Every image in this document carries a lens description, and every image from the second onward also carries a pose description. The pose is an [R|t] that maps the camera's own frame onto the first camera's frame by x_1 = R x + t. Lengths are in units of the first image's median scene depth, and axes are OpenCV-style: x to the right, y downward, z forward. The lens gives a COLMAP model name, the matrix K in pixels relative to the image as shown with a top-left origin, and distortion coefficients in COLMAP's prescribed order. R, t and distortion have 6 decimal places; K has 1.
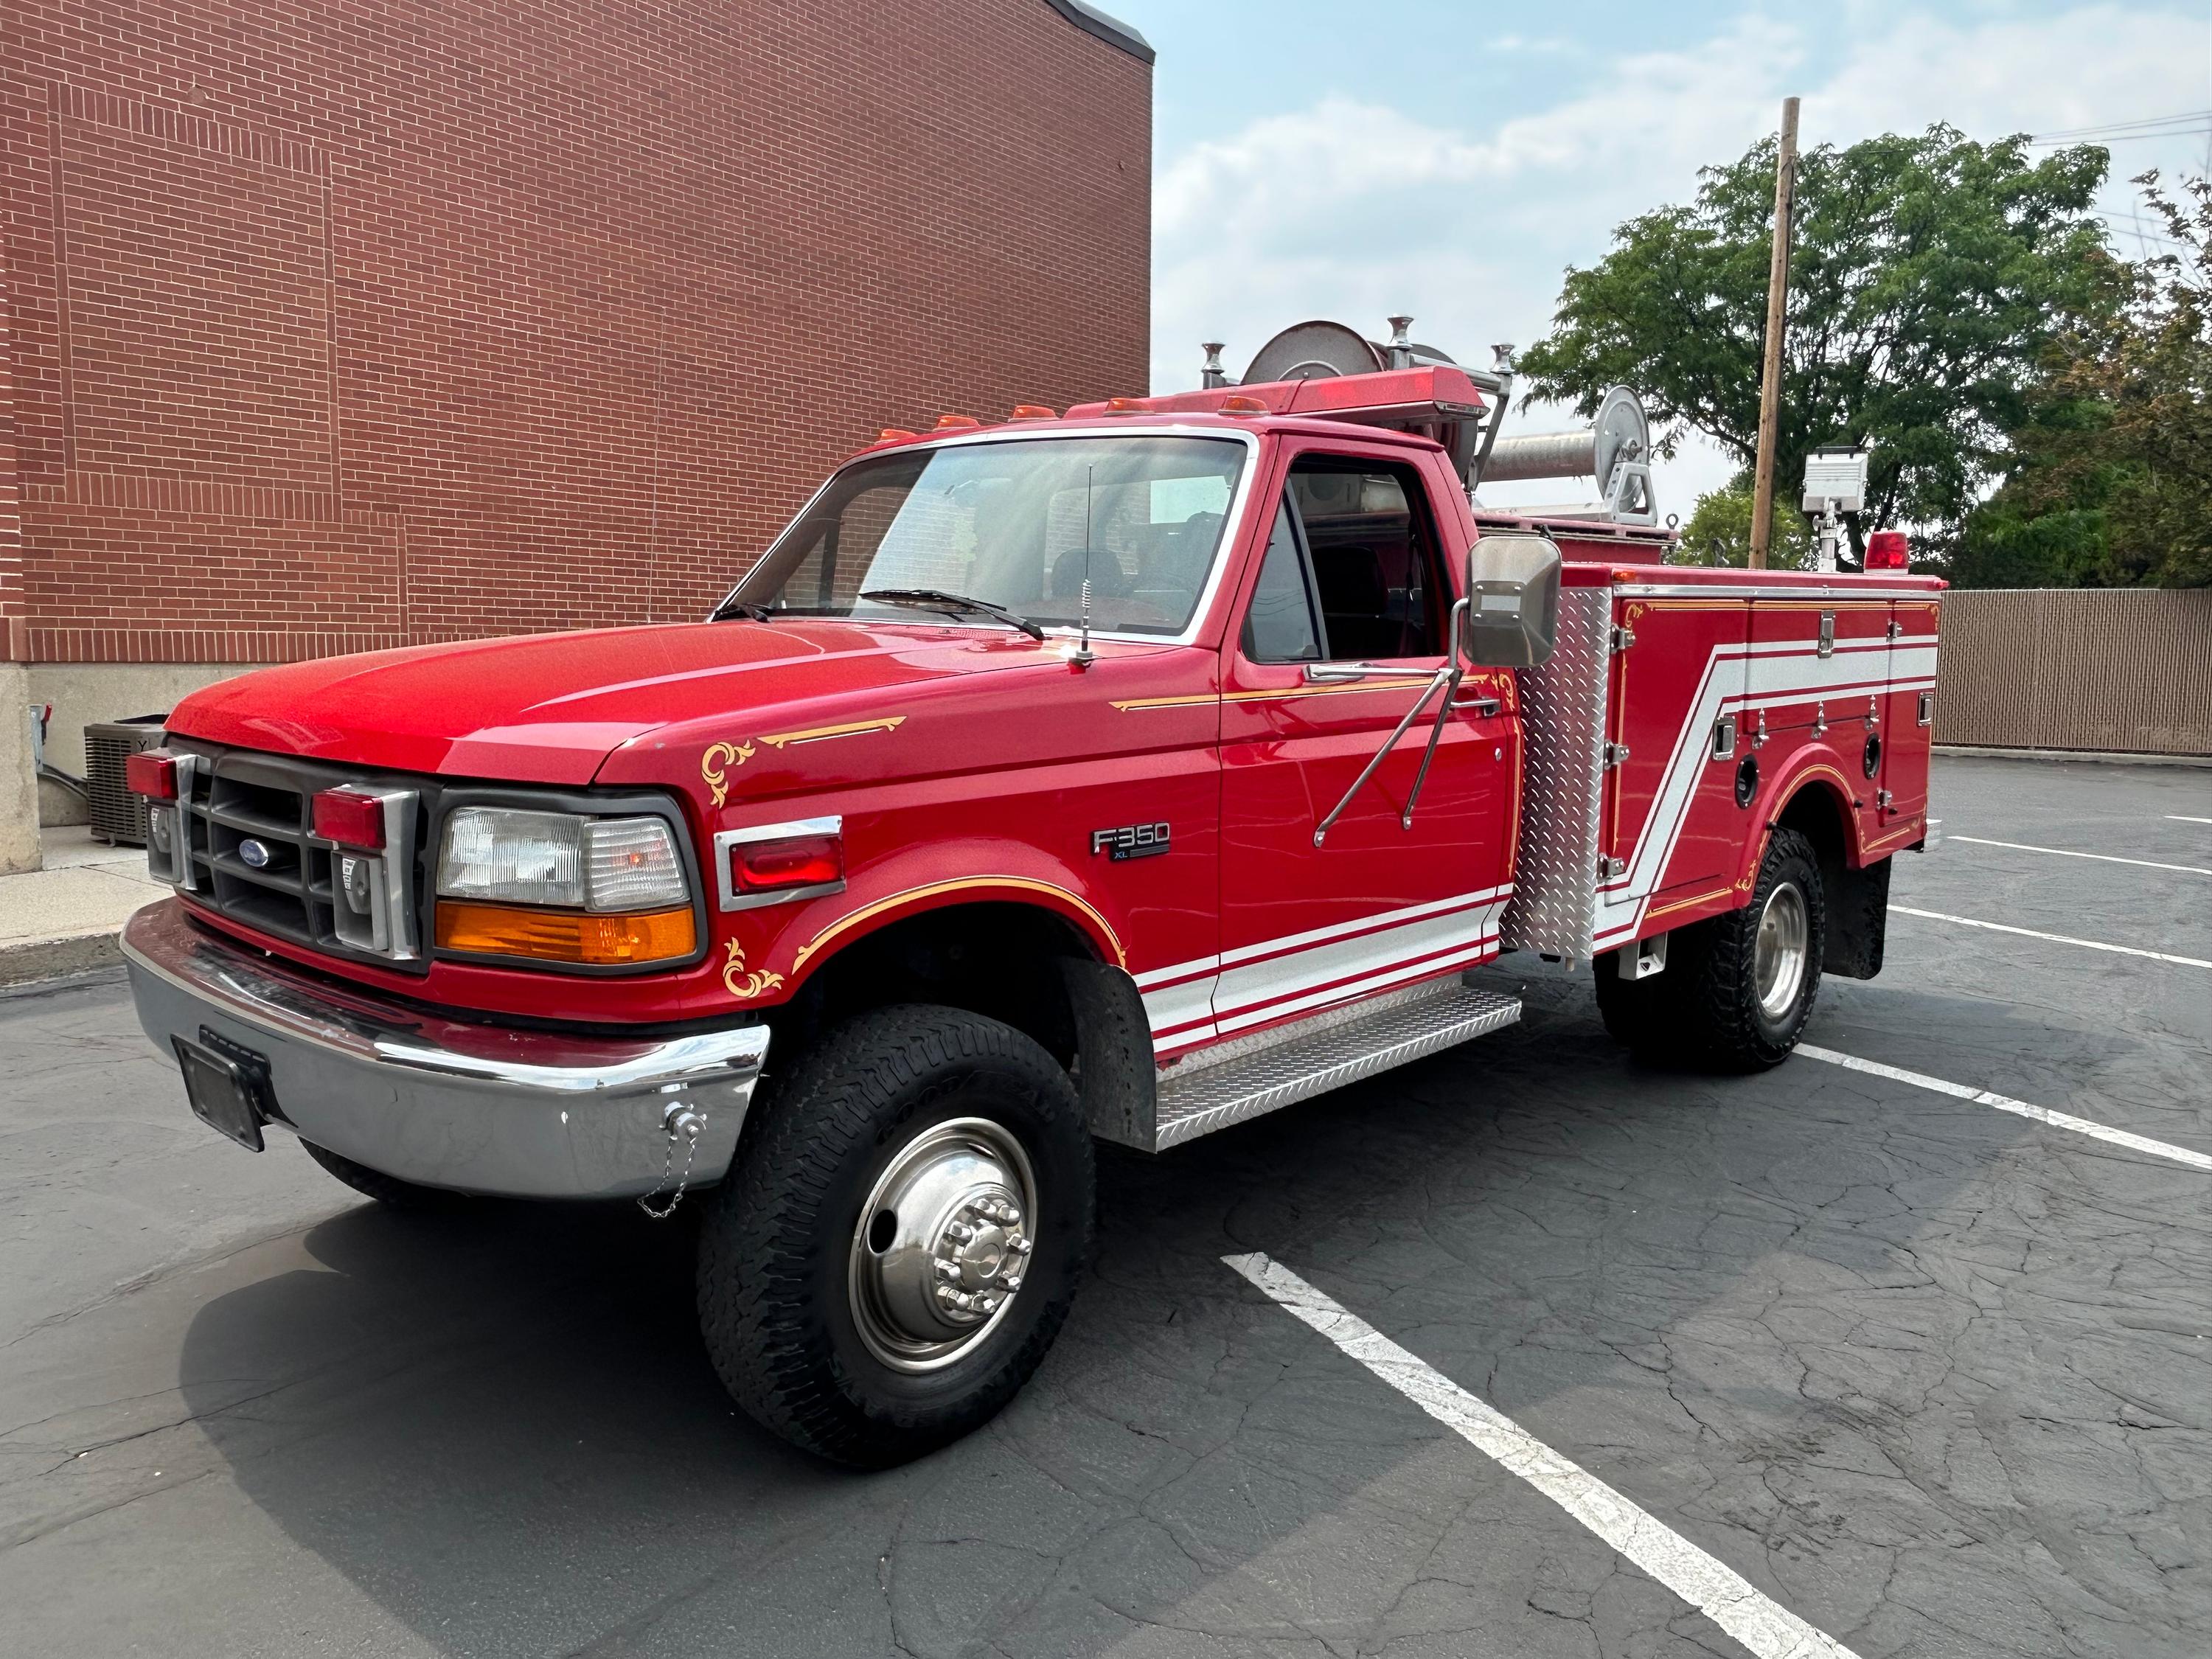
lens RADIAL K [[1616.5, 0, 1091.5], [0, 1616.5, 832.1], [0, 0, 1]] dist [0.006776, -0.014831]
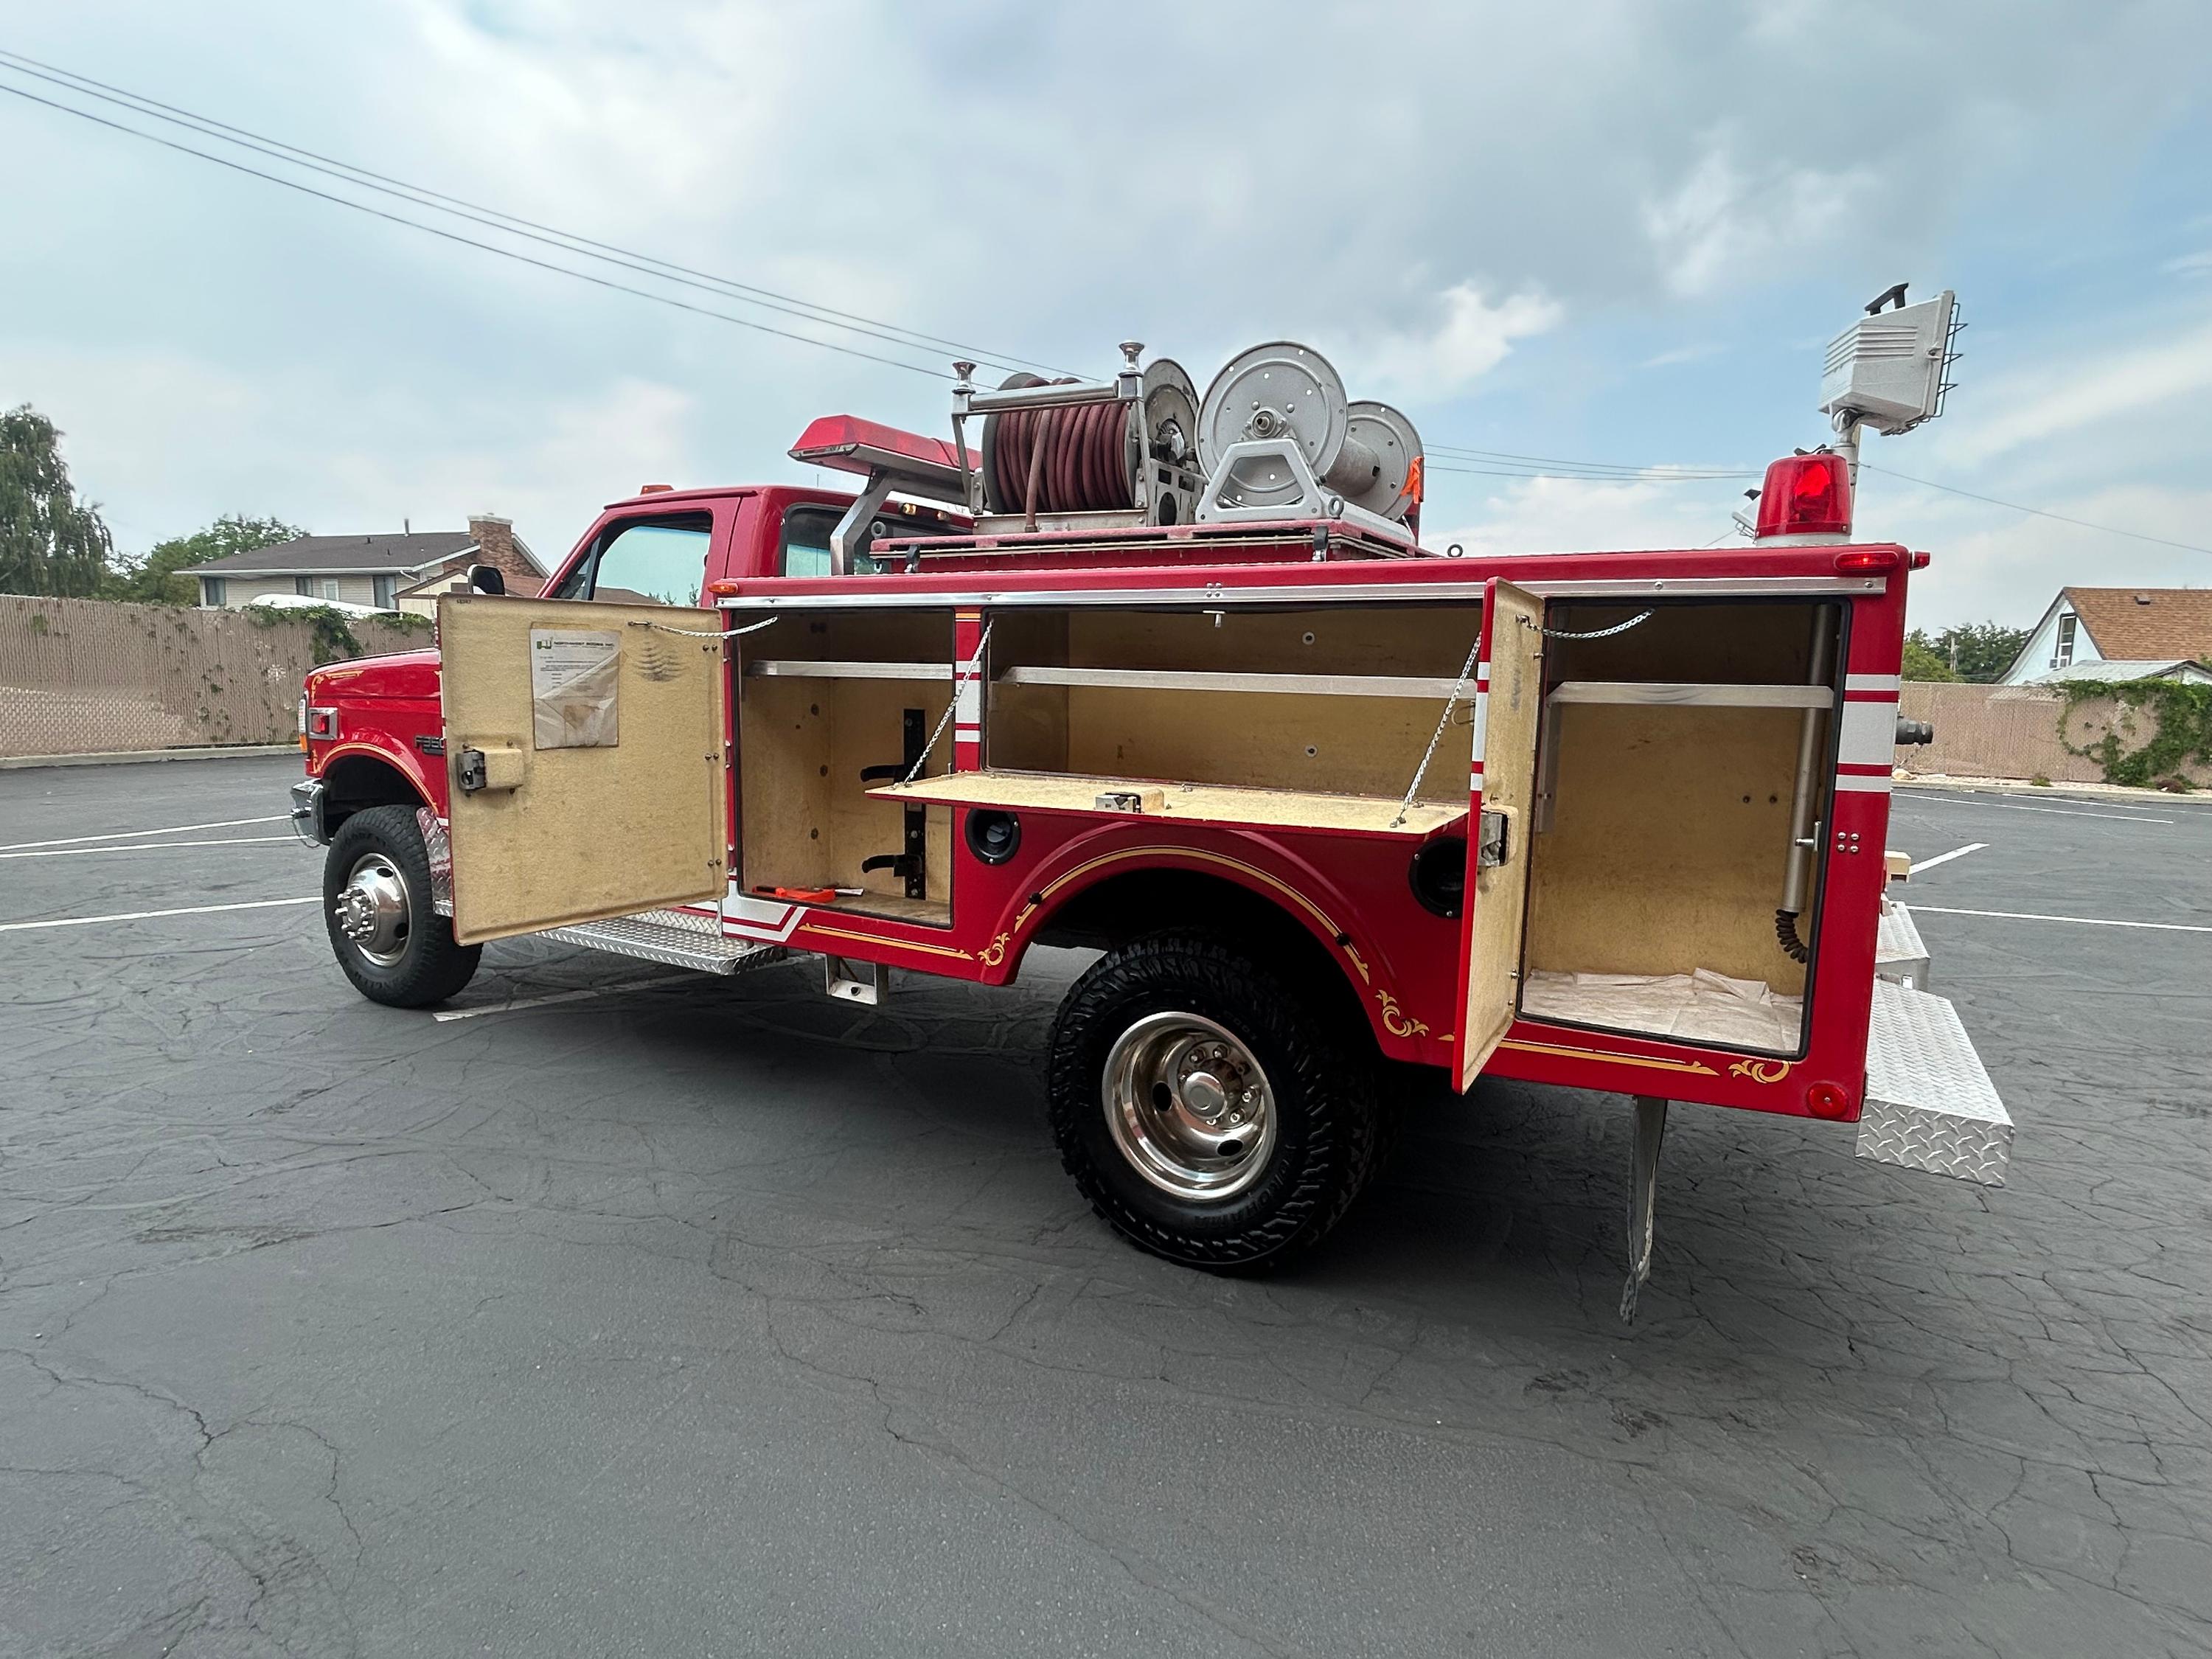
lens RADIAL K [[1191.5, 0, 1121.5], [0, 1191.5, 840.6], [0, 0, 1]] dist [-0.005522, 0.003569]
pose [[0.238182, 0.139032, -0.961218, 1.181264], [-0.157980, 0.982066, 0.102901, -0.116916], [0.958286, 0.127344, 0.255875, 1.073176]]
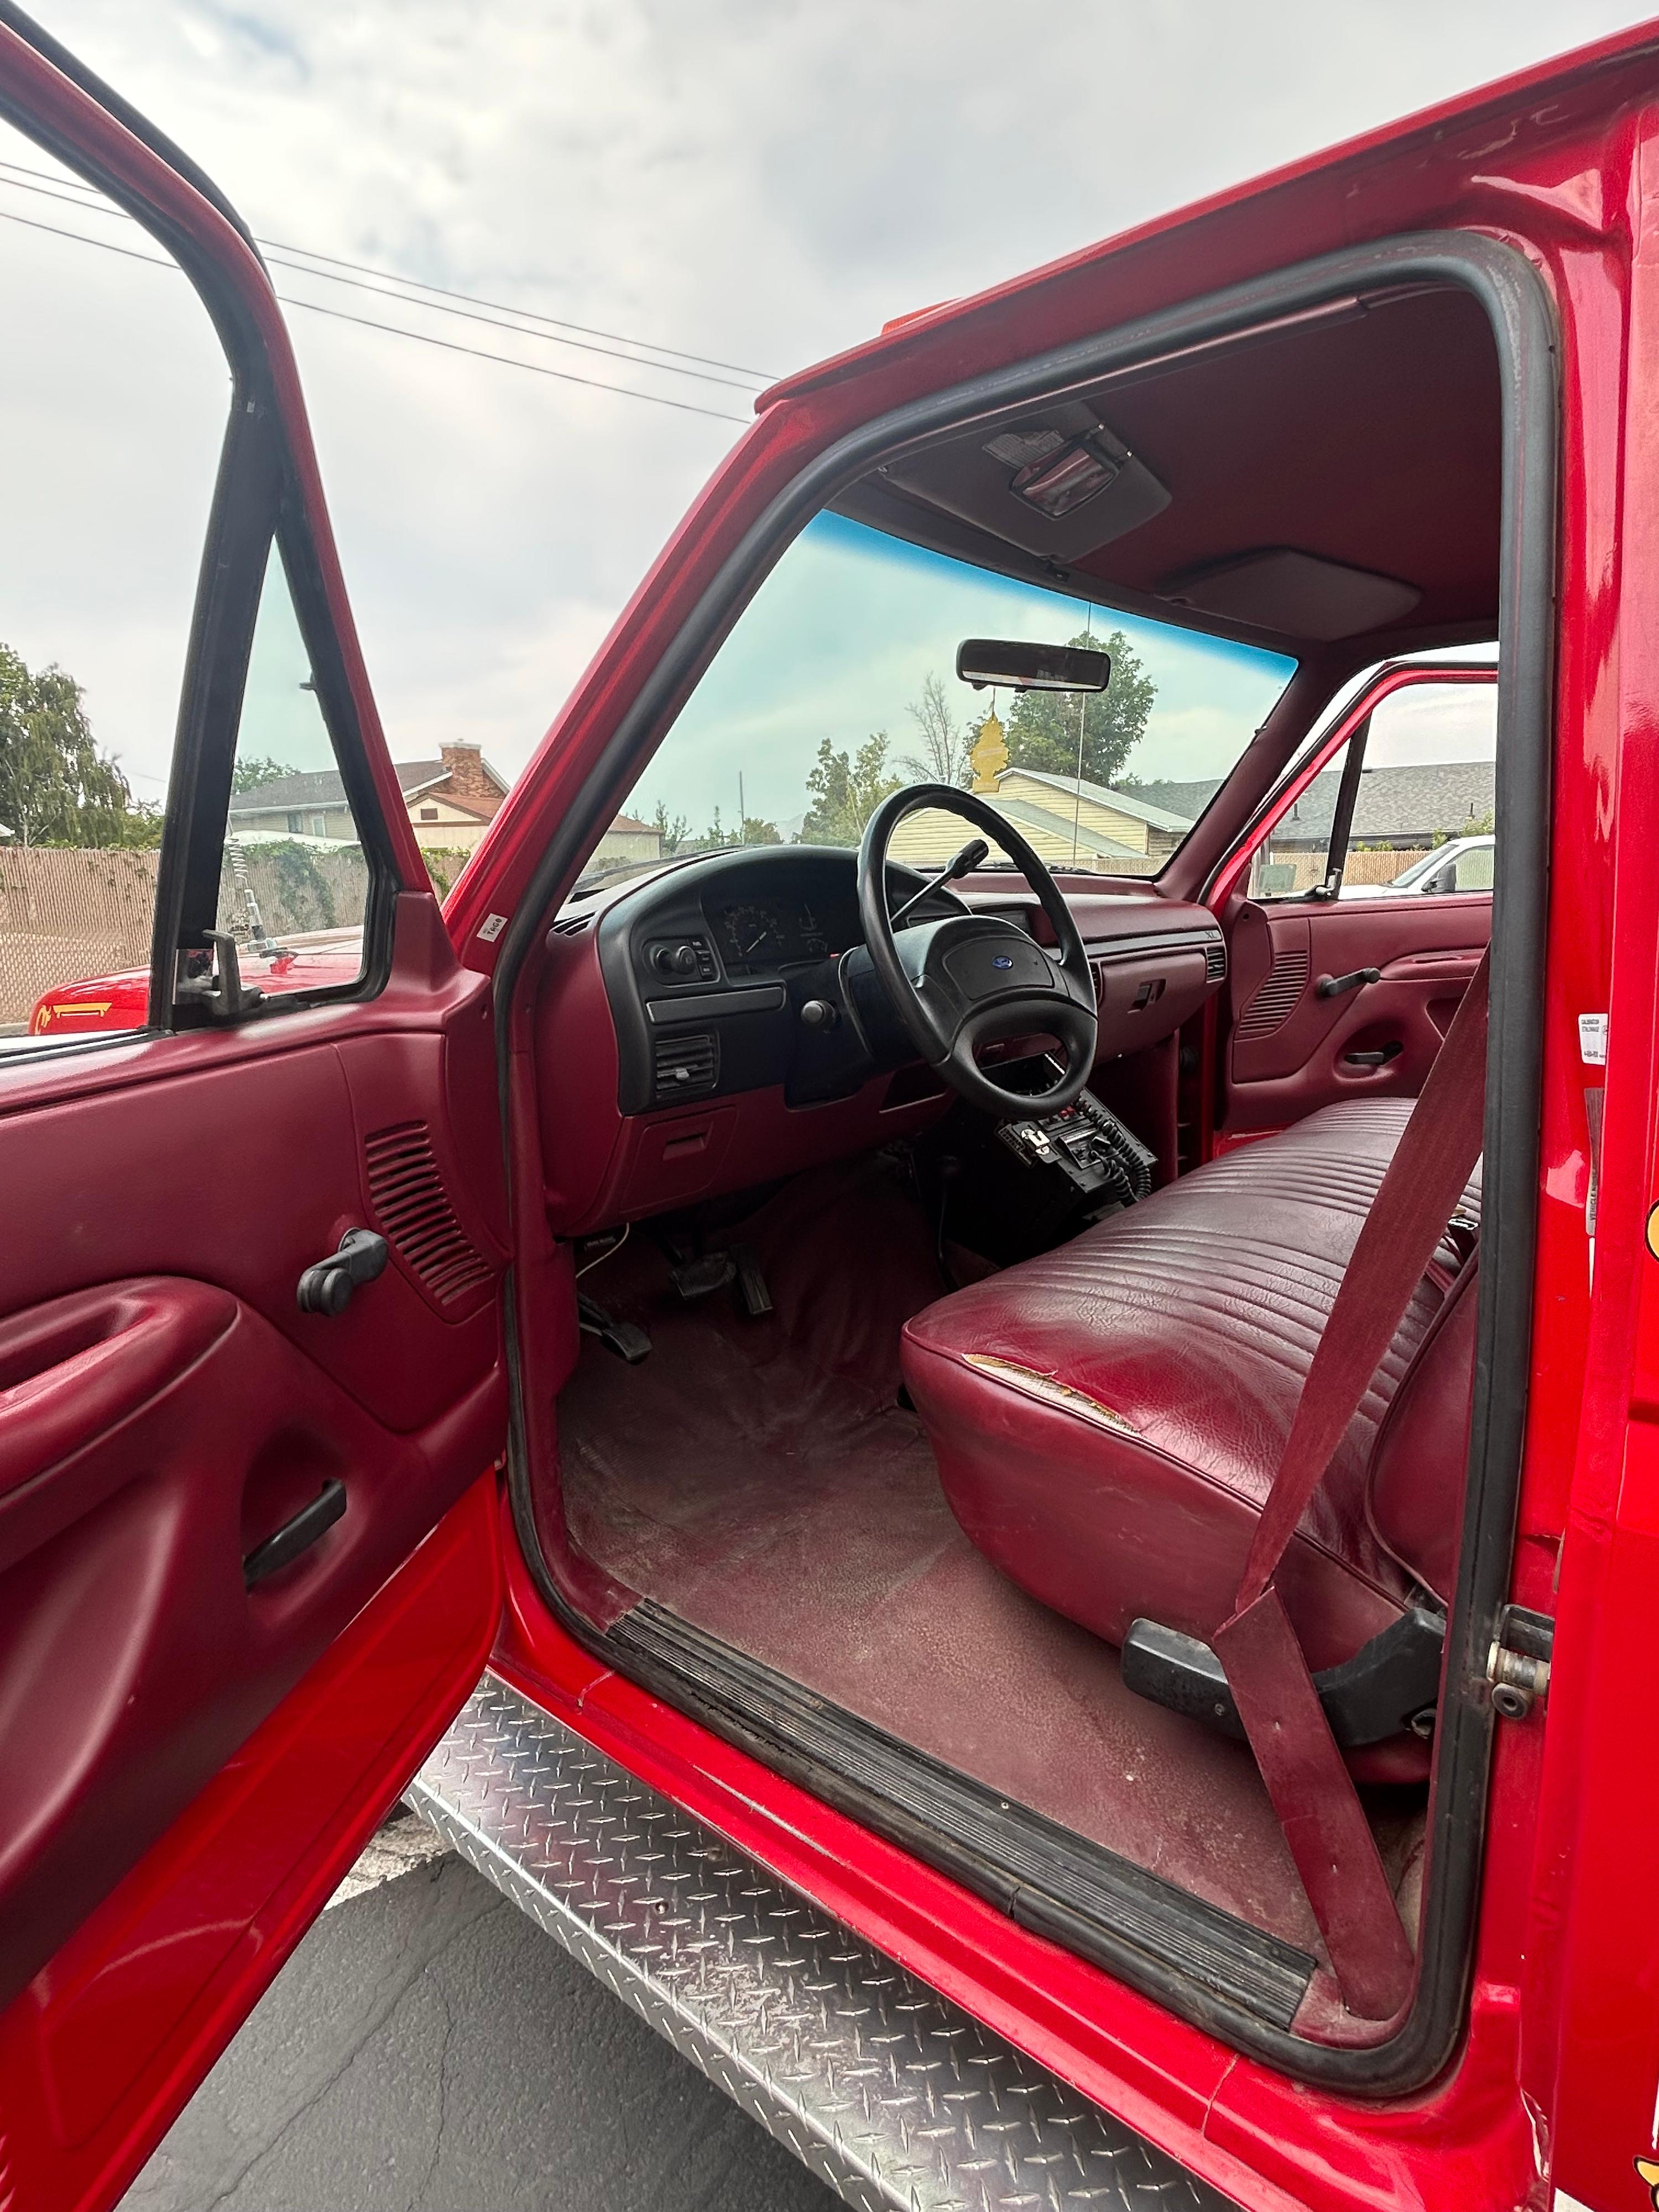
lens RADIAL K [[1191.5, 0, 837.1], [0, 1191.5, 1106.6], [0, 0, 1]] dist [-0.005522, 0.003569]
pose [[0.055165, 0.188655, -0.980493, 0.374924], [-0.116597, 0.976487, 0.181324, -0.120276], [0.991646, 0.104320, 0.075864, 0.893666]]
